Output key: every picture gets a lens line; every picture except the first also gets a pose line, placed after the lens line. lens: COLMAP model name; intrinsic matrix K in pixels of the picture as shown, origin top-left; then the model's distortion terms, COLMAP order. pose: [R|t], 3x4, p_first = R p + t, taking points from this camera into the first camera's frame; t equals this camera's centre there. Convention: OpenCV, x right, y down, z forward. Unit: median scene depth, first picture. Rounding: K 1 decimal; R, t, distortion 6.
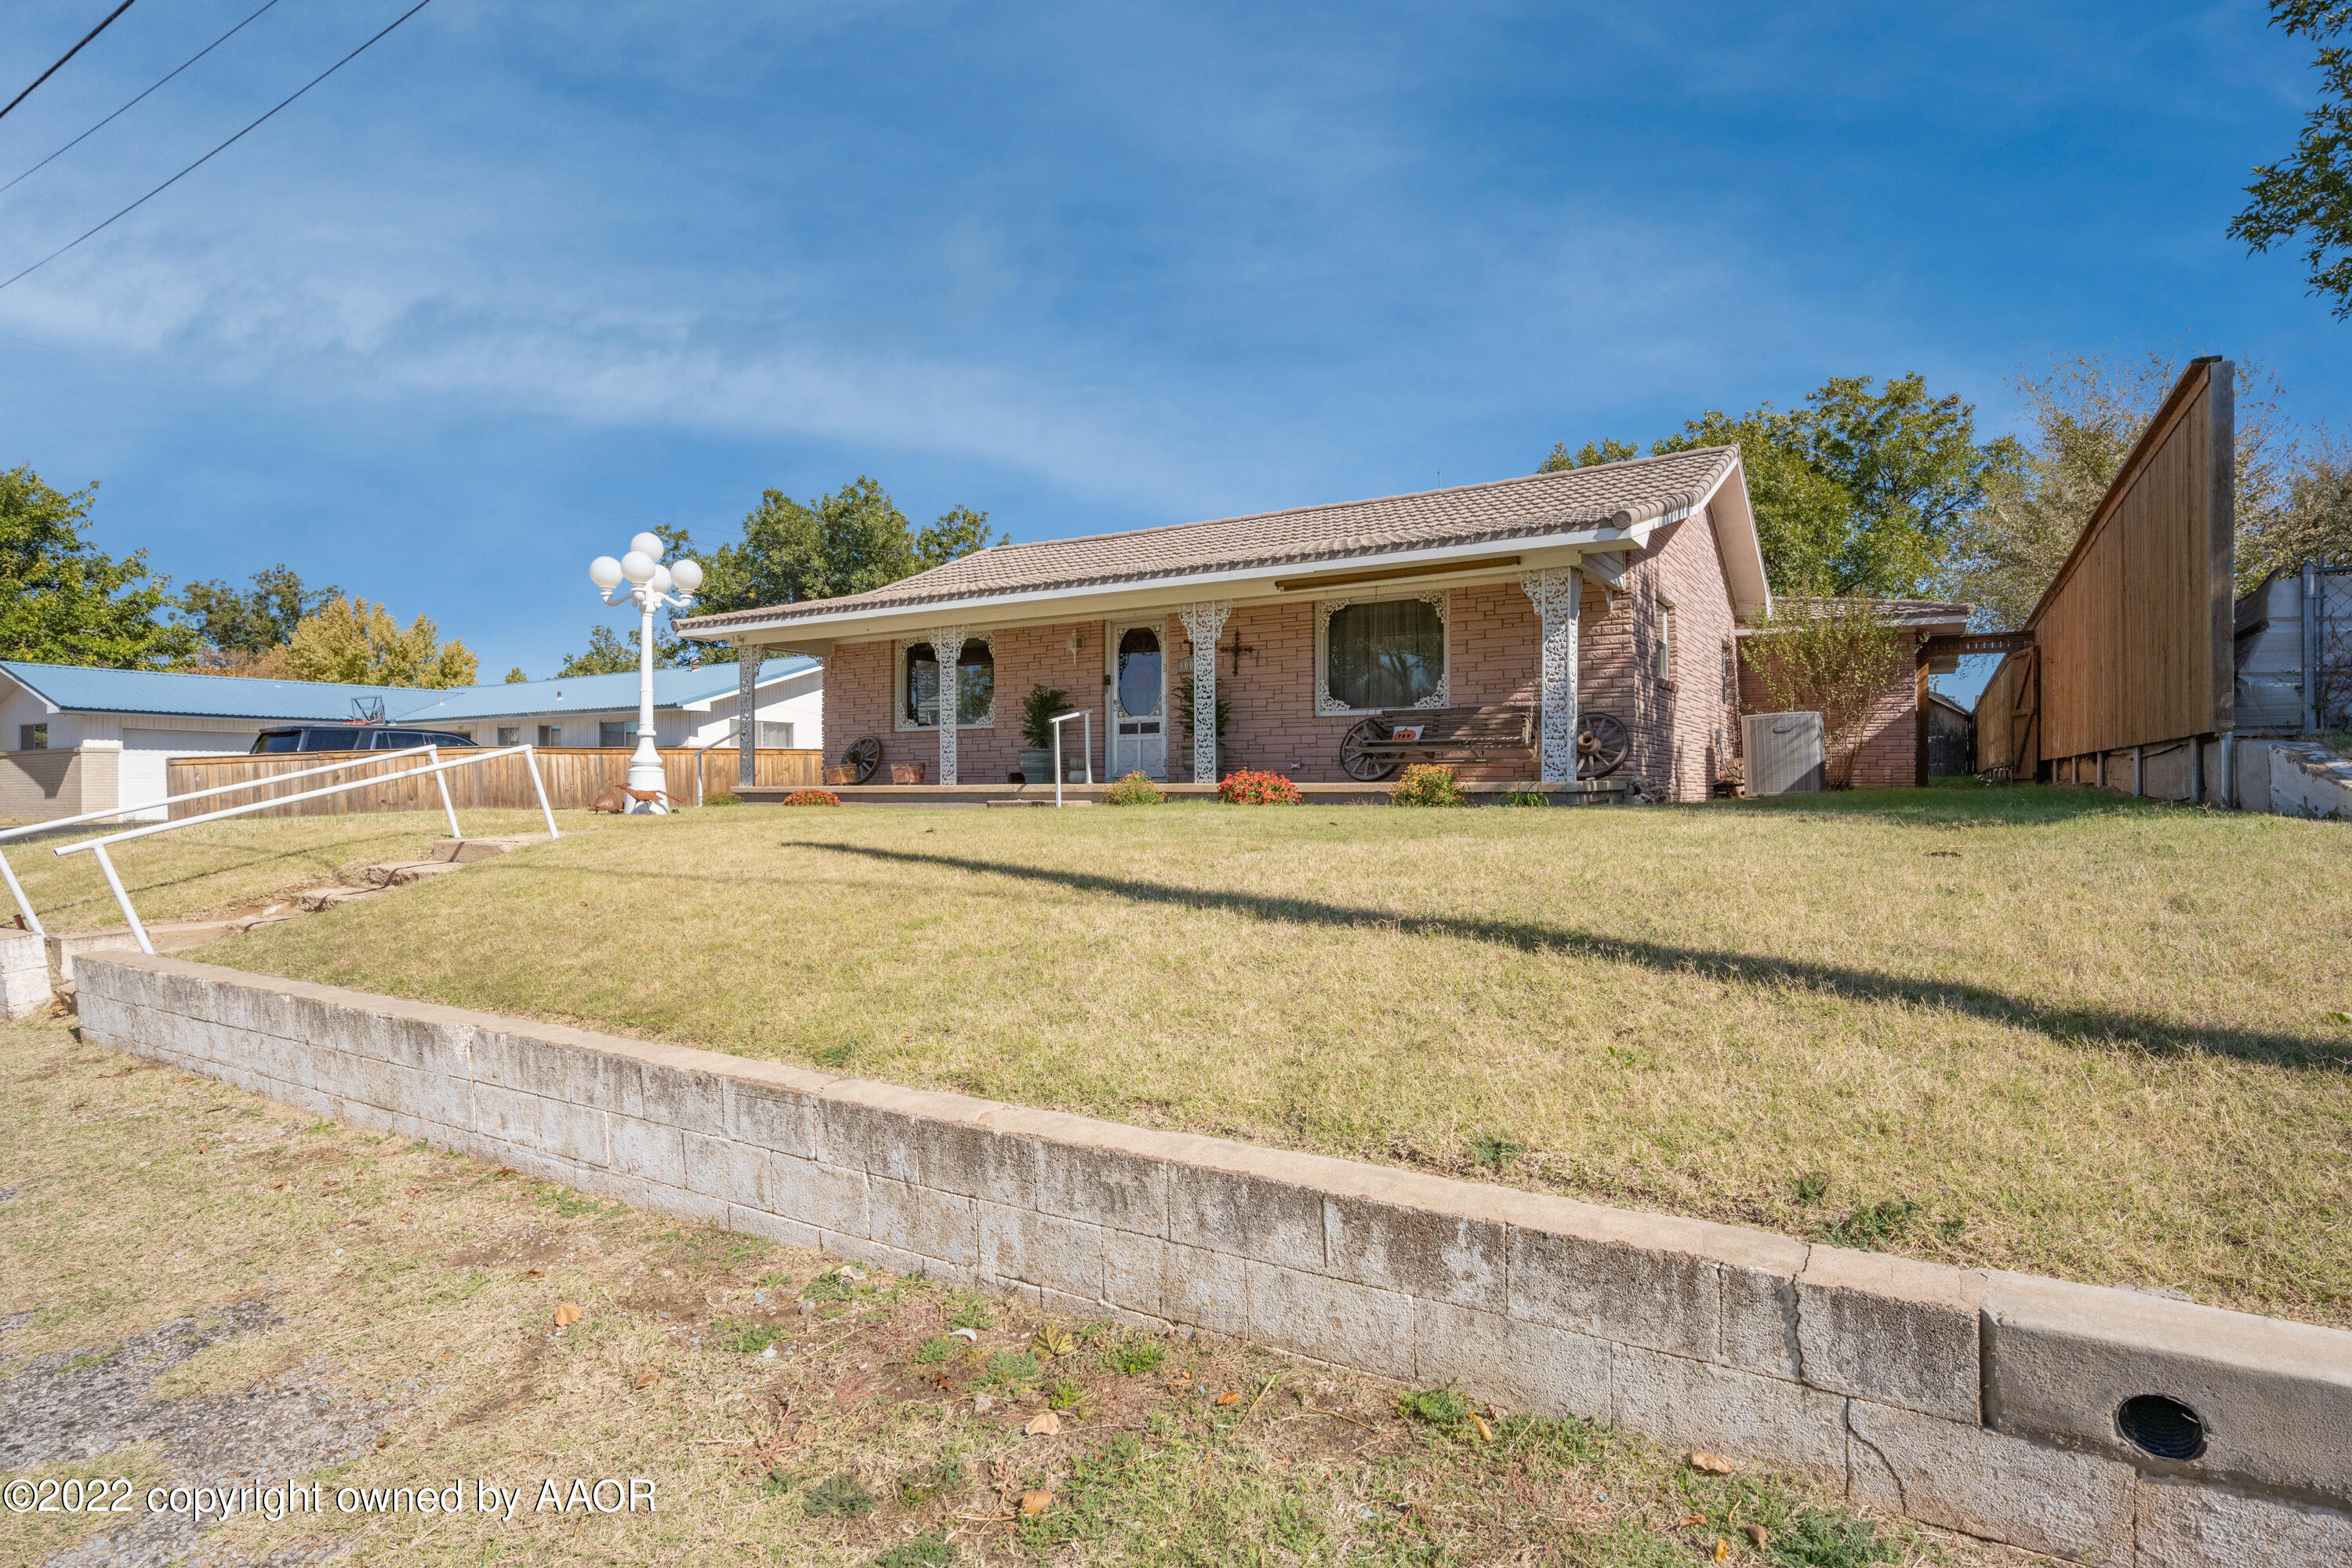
lens RADIAL K [[1398.1, 0, 991.1], [0, 1398.1, 779.4], [0, 0, 1]] dist [-0.002113, -0.000649]
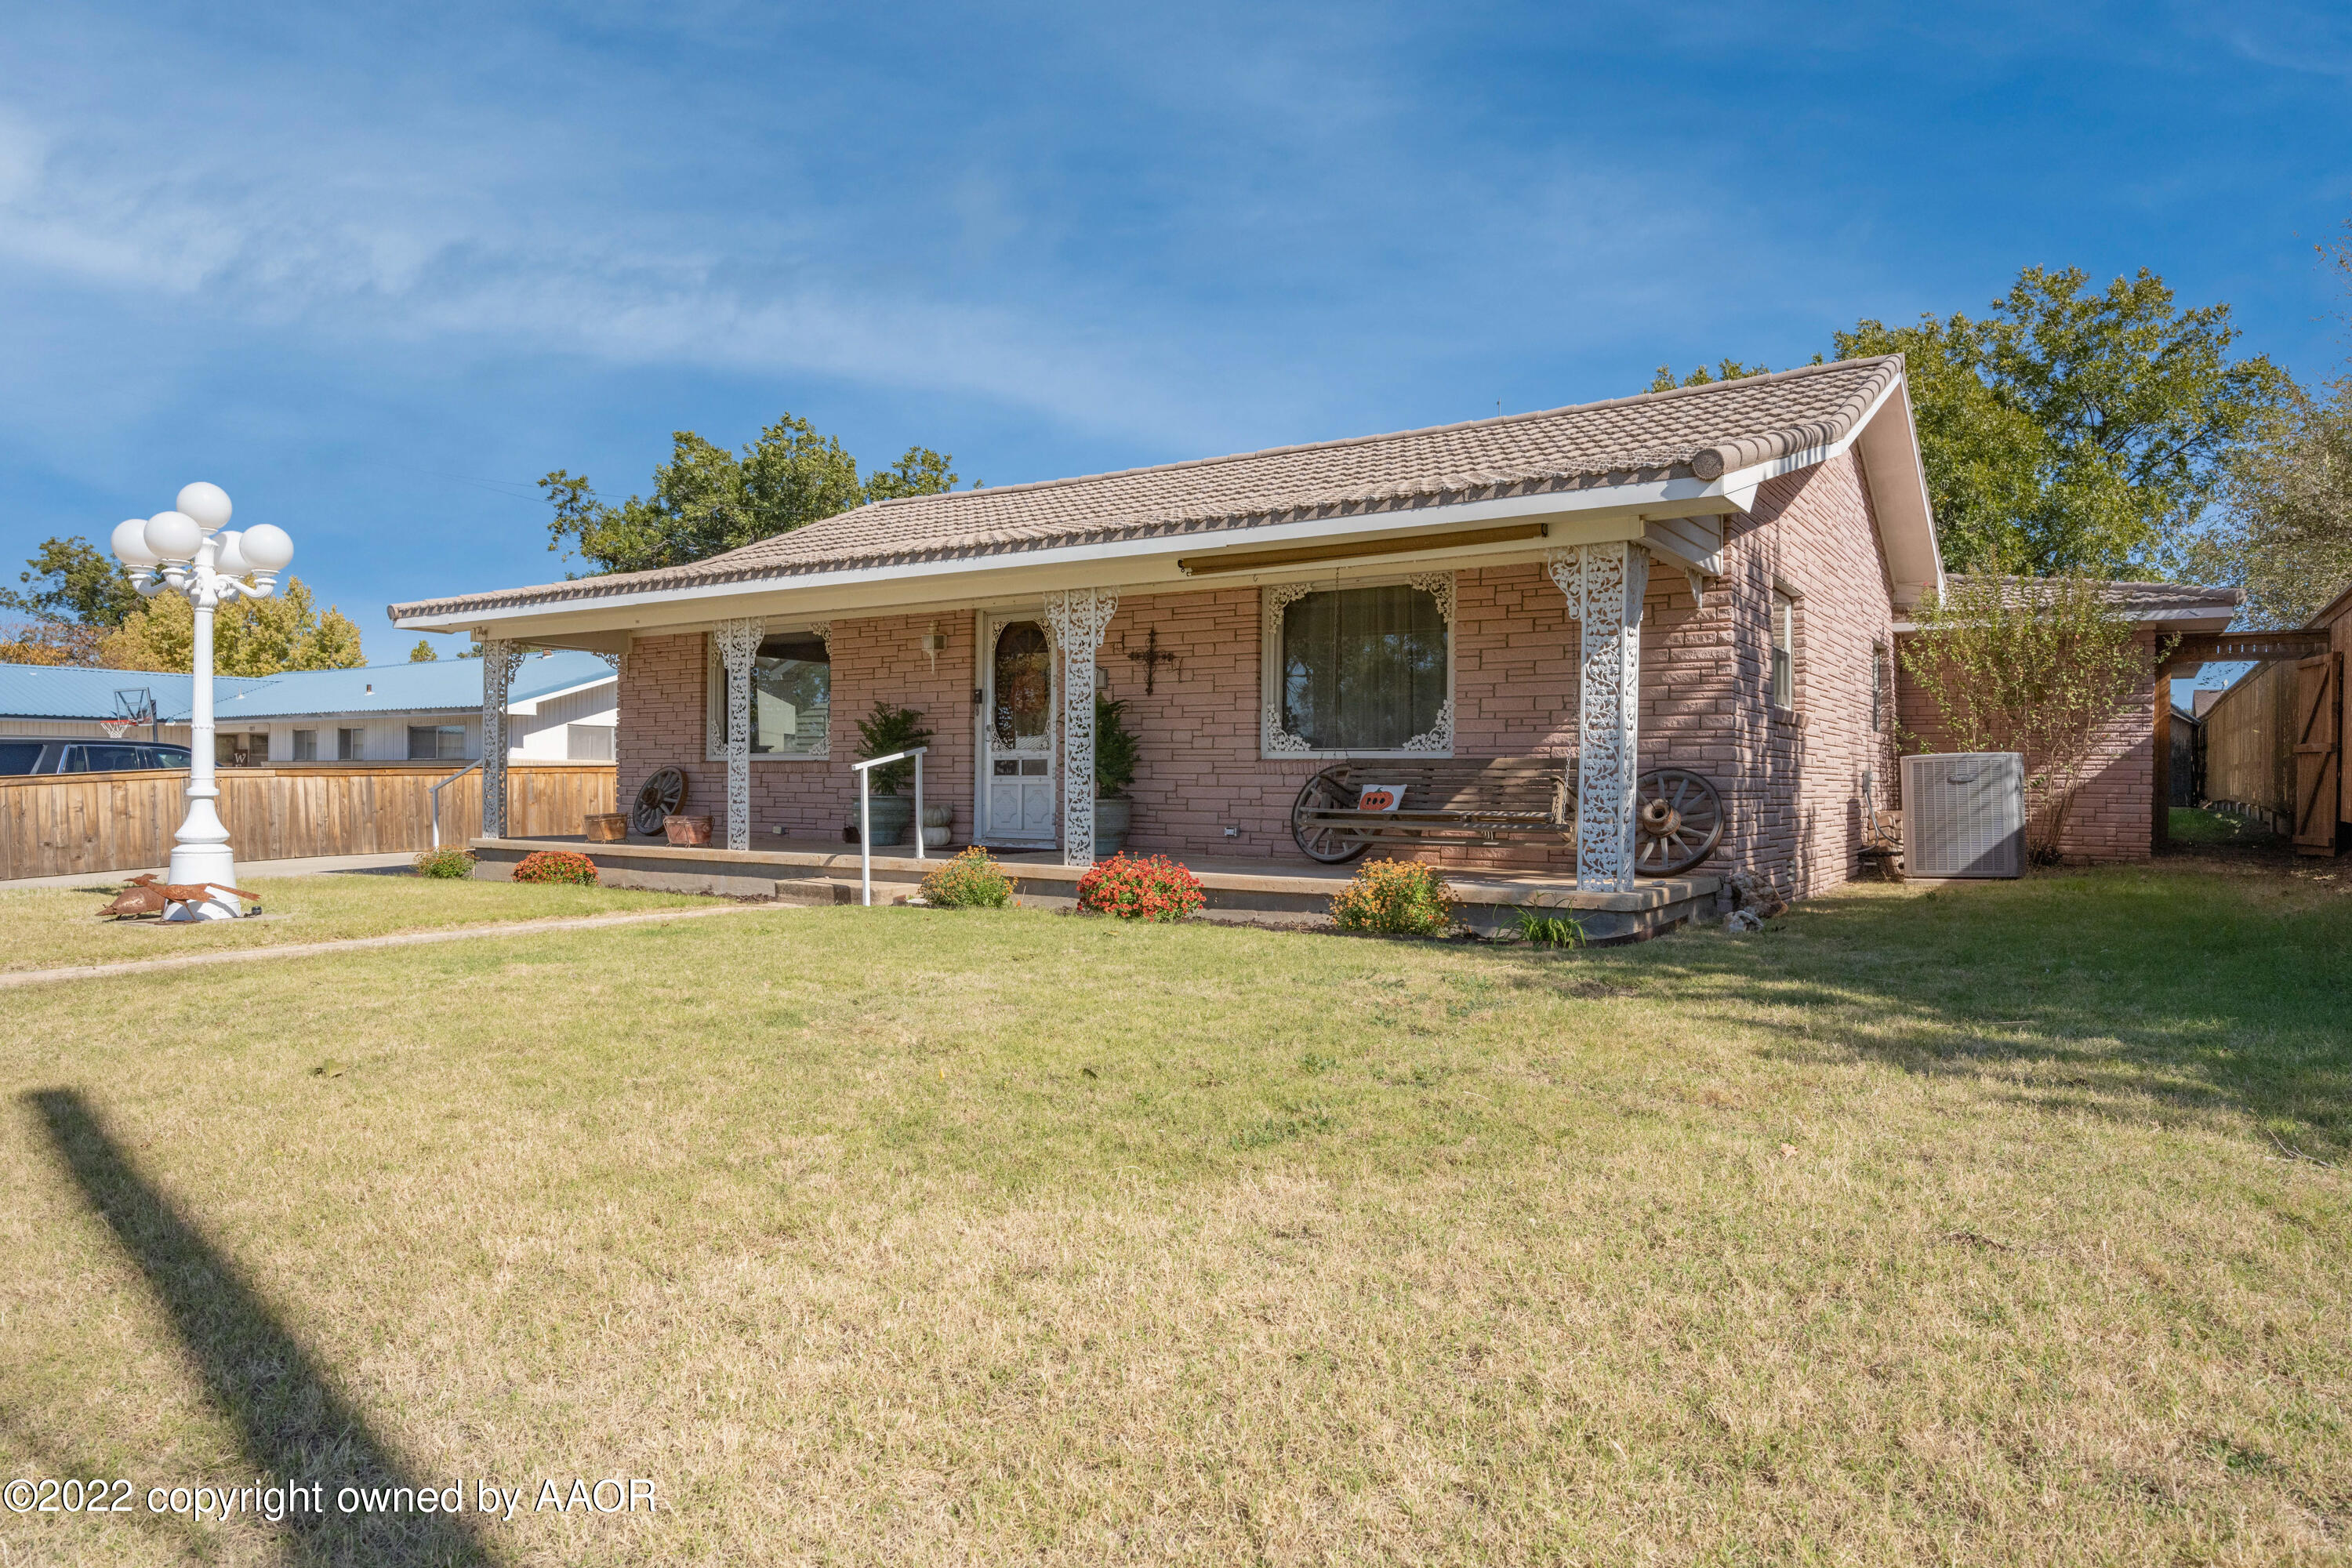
lens RADIAL K [[1605.1, 0, 994.0], [0, 1605.1, 790.3], [0, 0, 1]] dist [-0.004137, -0.001523]
pose [[0.999839, 0.005004, -0.017248, 0.113456], [-0.004726, 0.999859, 0.016132, -0.040319], [0.017326, -0.016048, 0.999721, 0.220523]]
